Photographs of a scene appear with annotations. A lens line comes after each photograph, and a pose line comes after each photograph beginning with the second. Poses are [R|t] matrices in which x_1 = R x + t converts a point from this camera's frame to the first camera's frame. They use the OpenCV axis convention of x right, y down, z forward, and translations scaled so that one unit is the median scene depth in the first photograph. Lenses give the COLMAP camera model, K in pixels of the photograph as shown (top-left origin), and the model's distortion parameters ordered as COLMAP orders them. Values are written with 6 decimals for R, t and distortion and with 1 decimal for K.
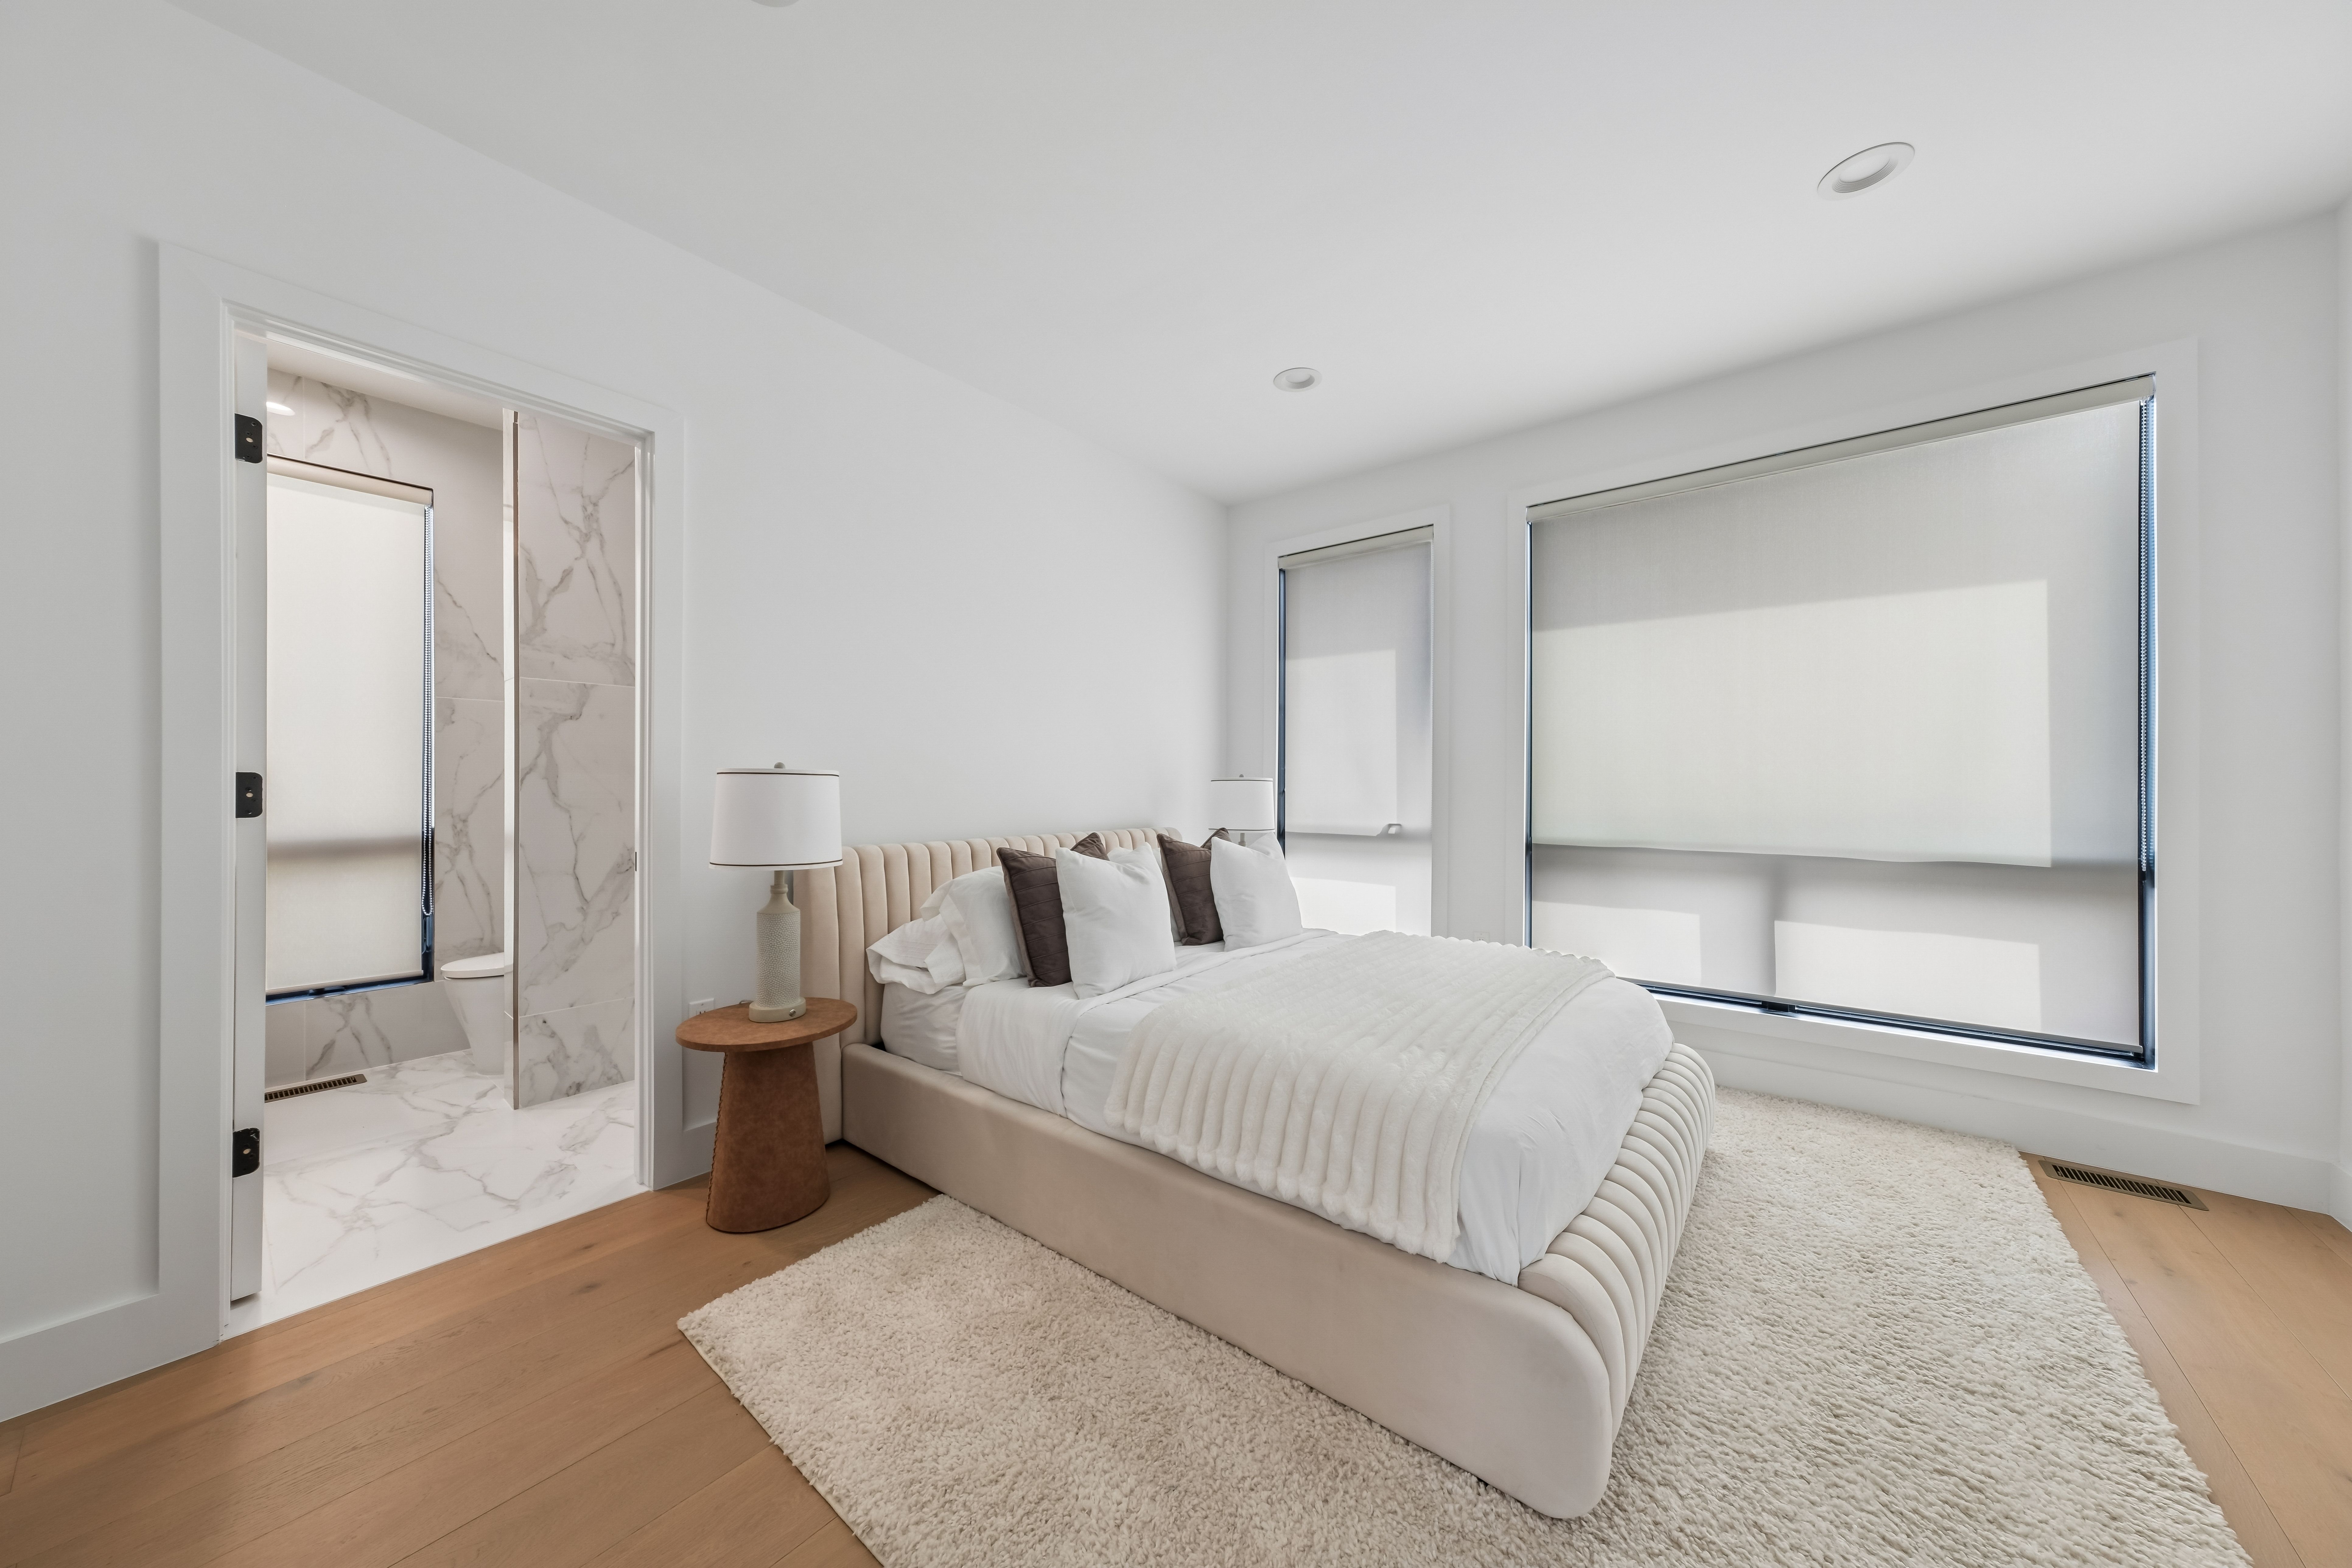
lens RADIAL K [[792.2, 0, 1180.6], [0, 792.2, 782.4], [0, 0, 1]] dist [0.002307, -0.000025]
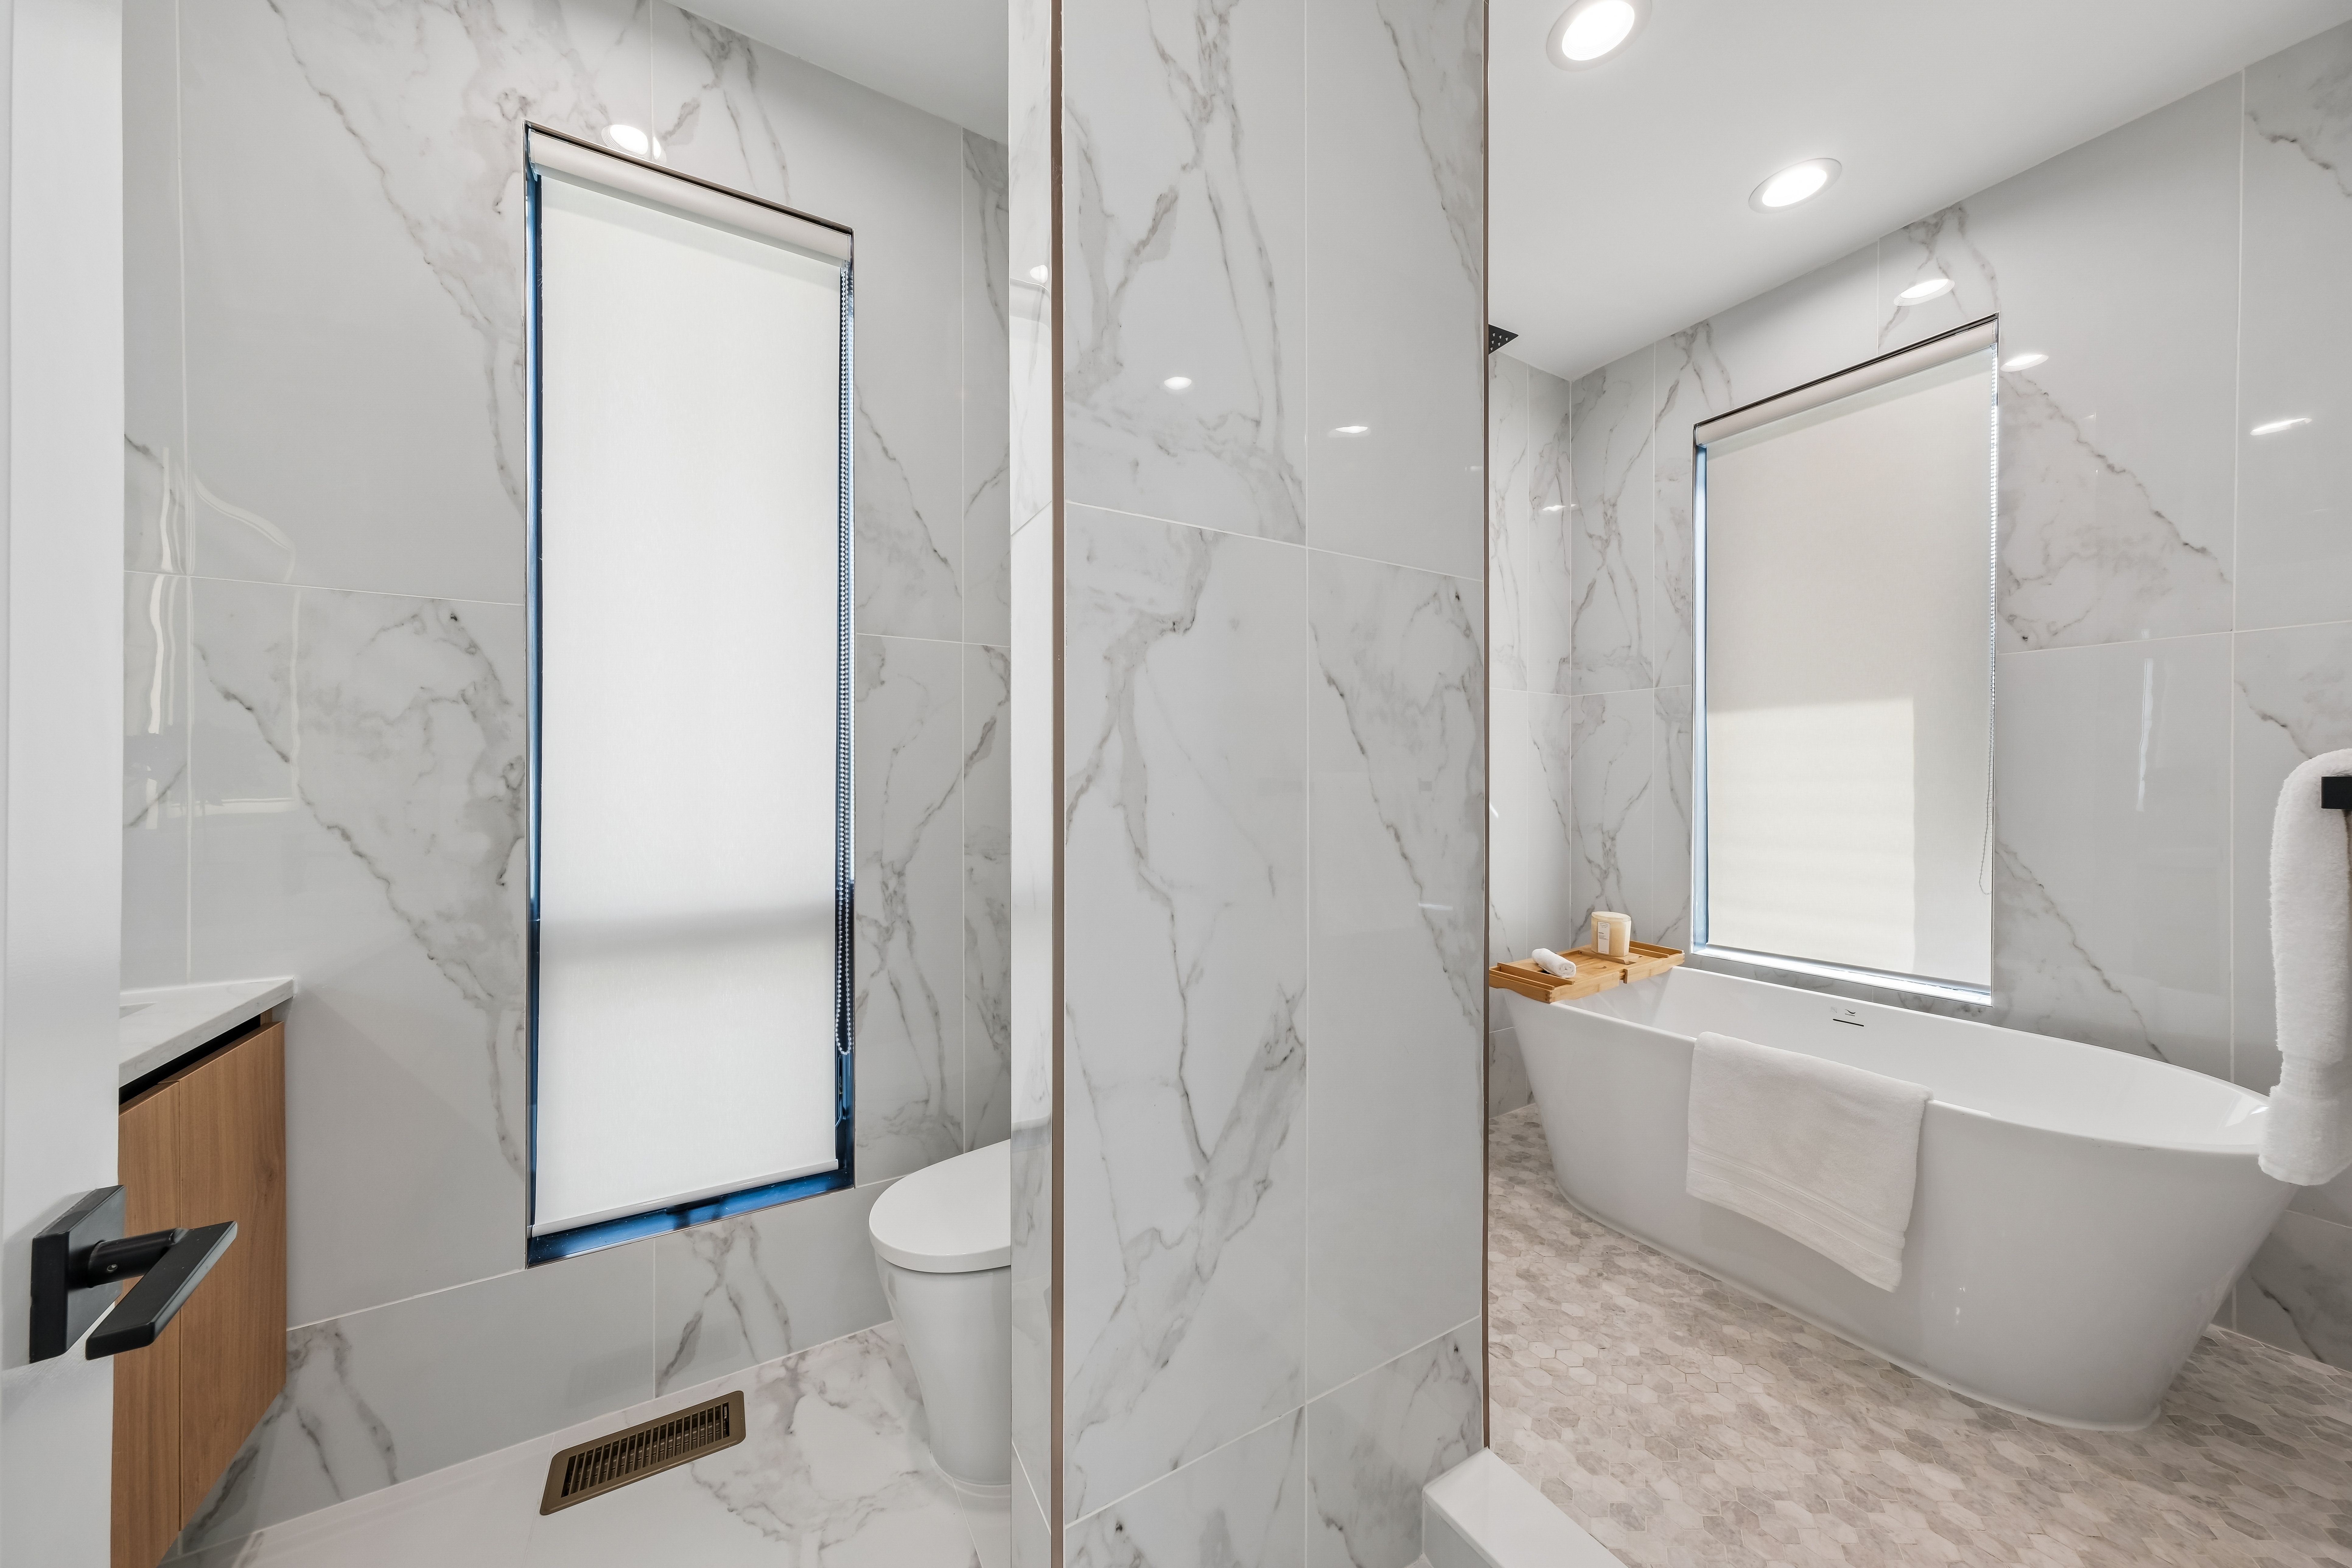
lens RADIAL K [[792.2, 0, 1169.5], [0, 792.2, 790.3], [0, 0, 1]] dist [0.002307, -0.000025]
pose [[0.933437, 0.006195, -0.358688, -0.610063], [-0.003227, 0.999955, 0.008874, -0.013145], [0.358727, -0.007126, 0.933415, 0.640428]]
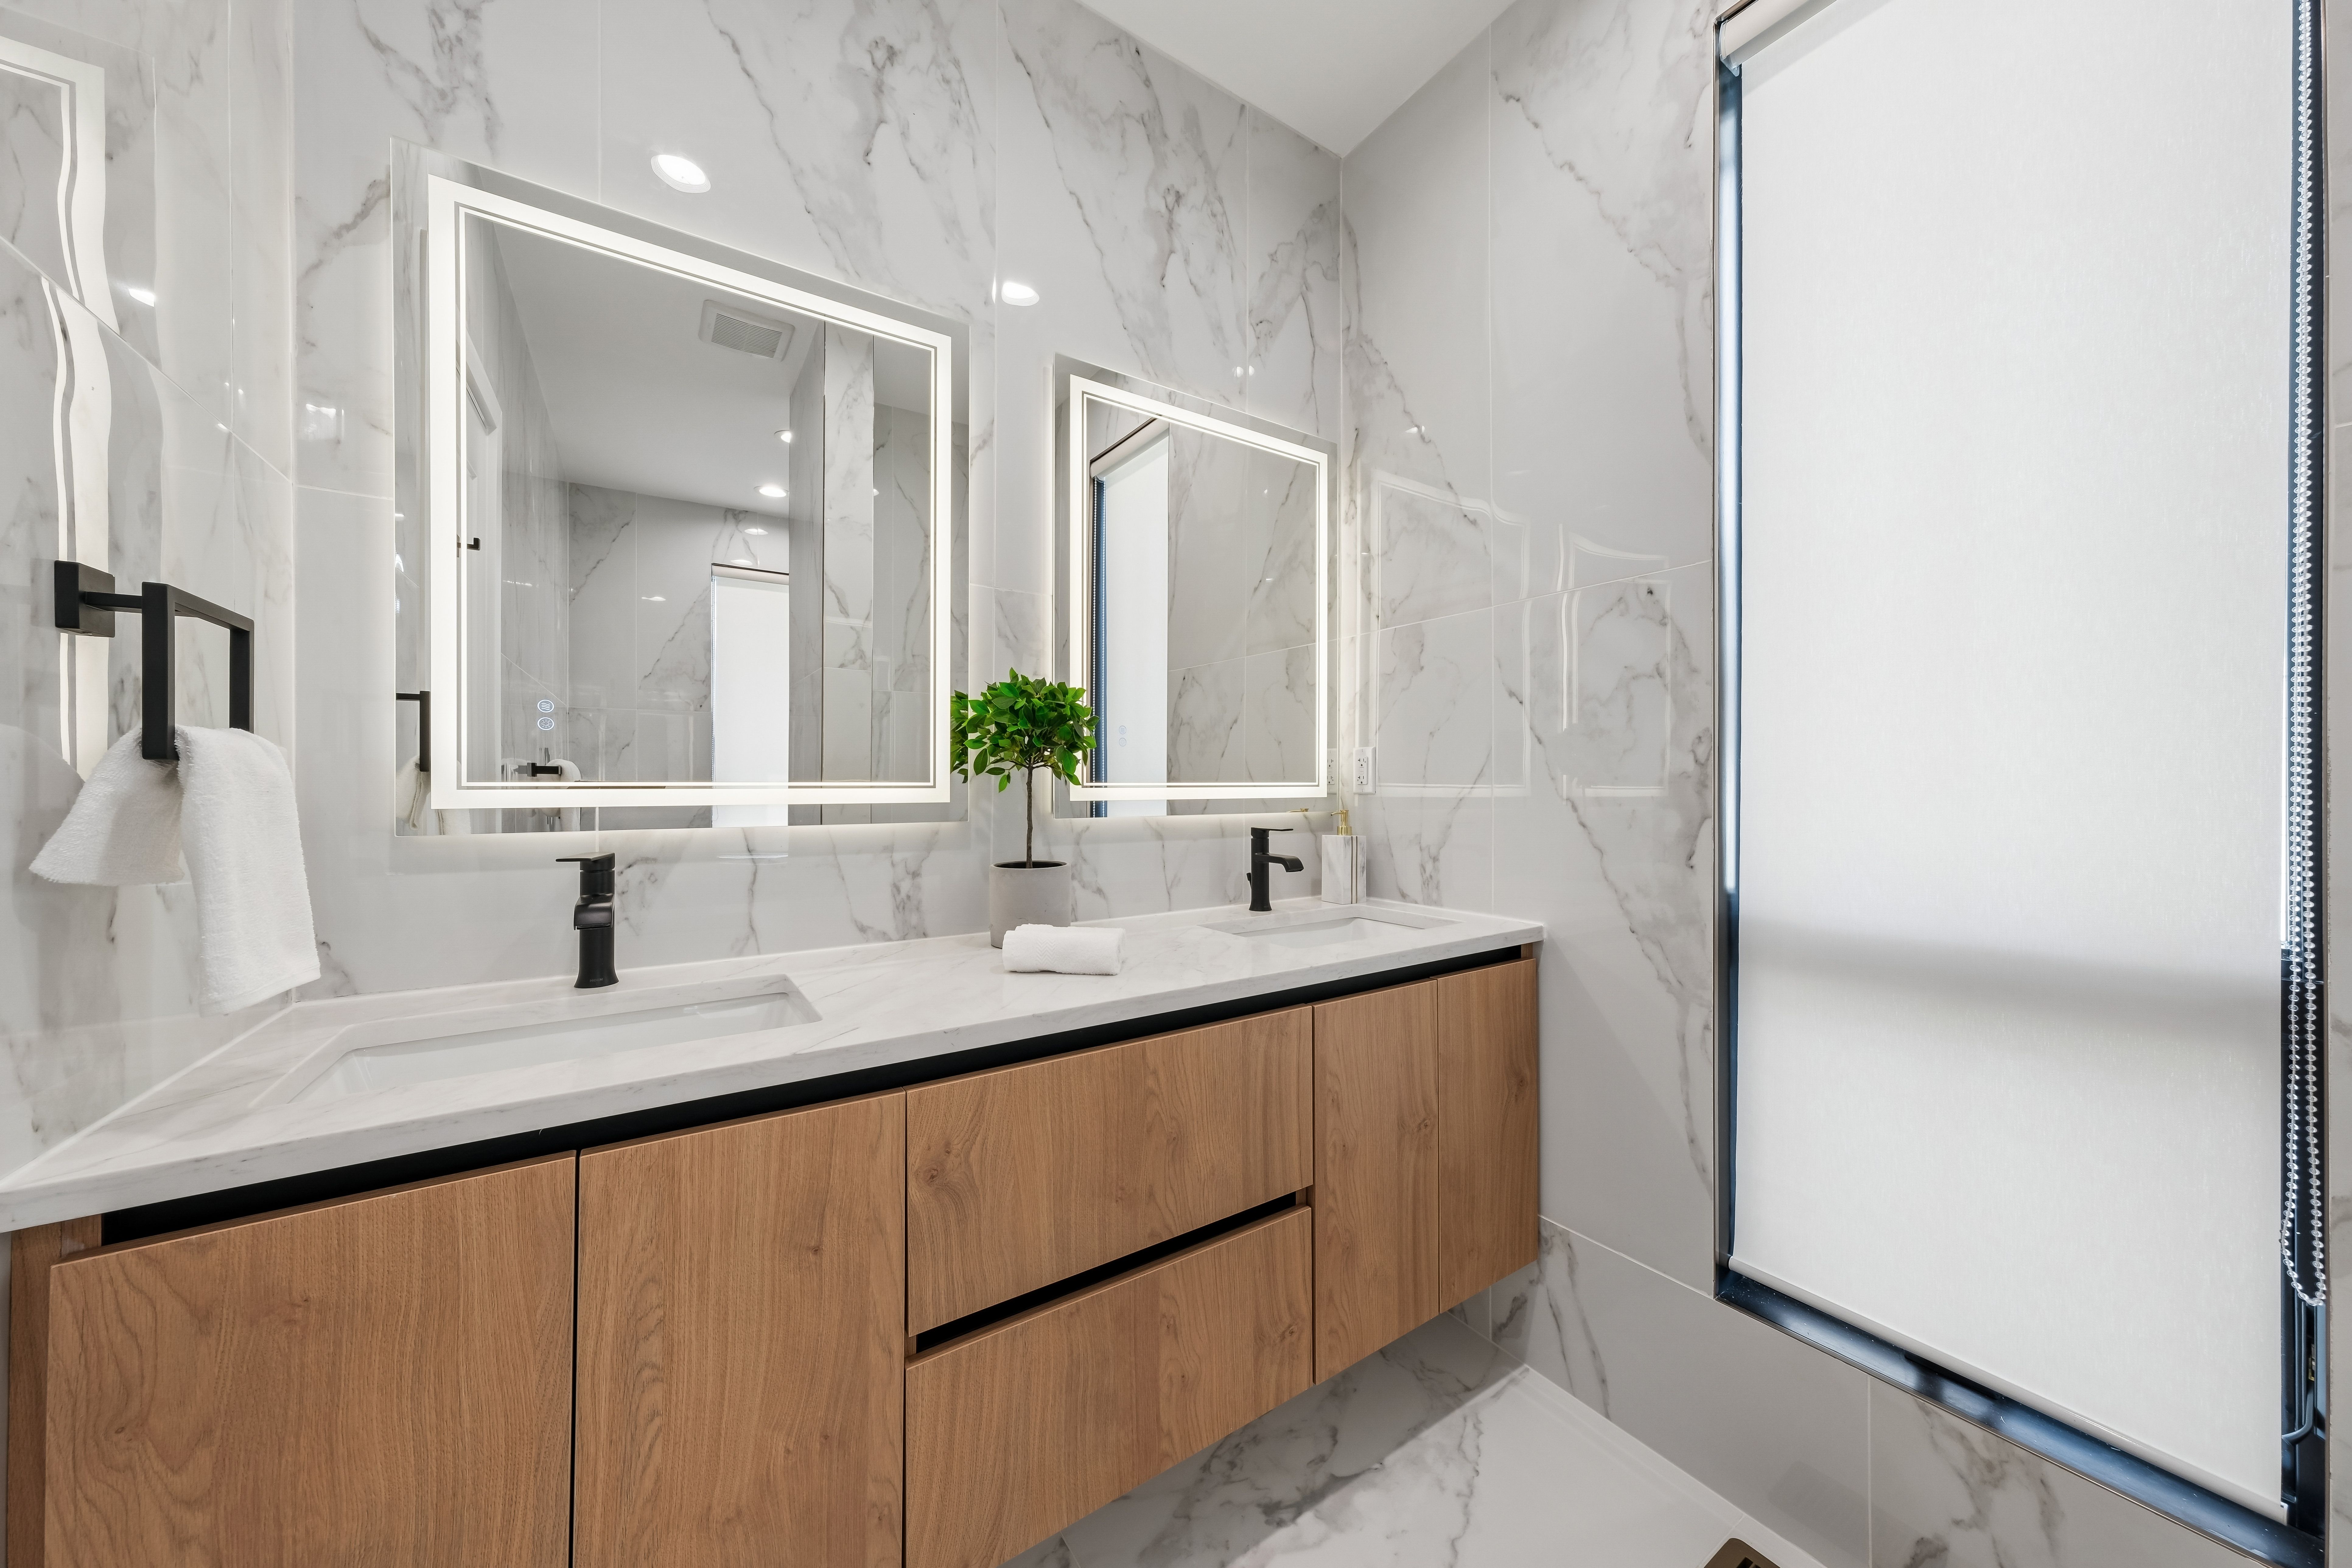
lens RADIAL K [[792.2, 0, 1171.7], [0, 792.2, 783.1], [0, 0, 1]] dist [0.002307, -0.000025]
pose [[-0.324522, 0.004324, -0.945868, -0.641266], [0.004640, 0.999985, 0.002979, -0.001172], [0.945867, -0.003422, -0.324537, 0.802251]]
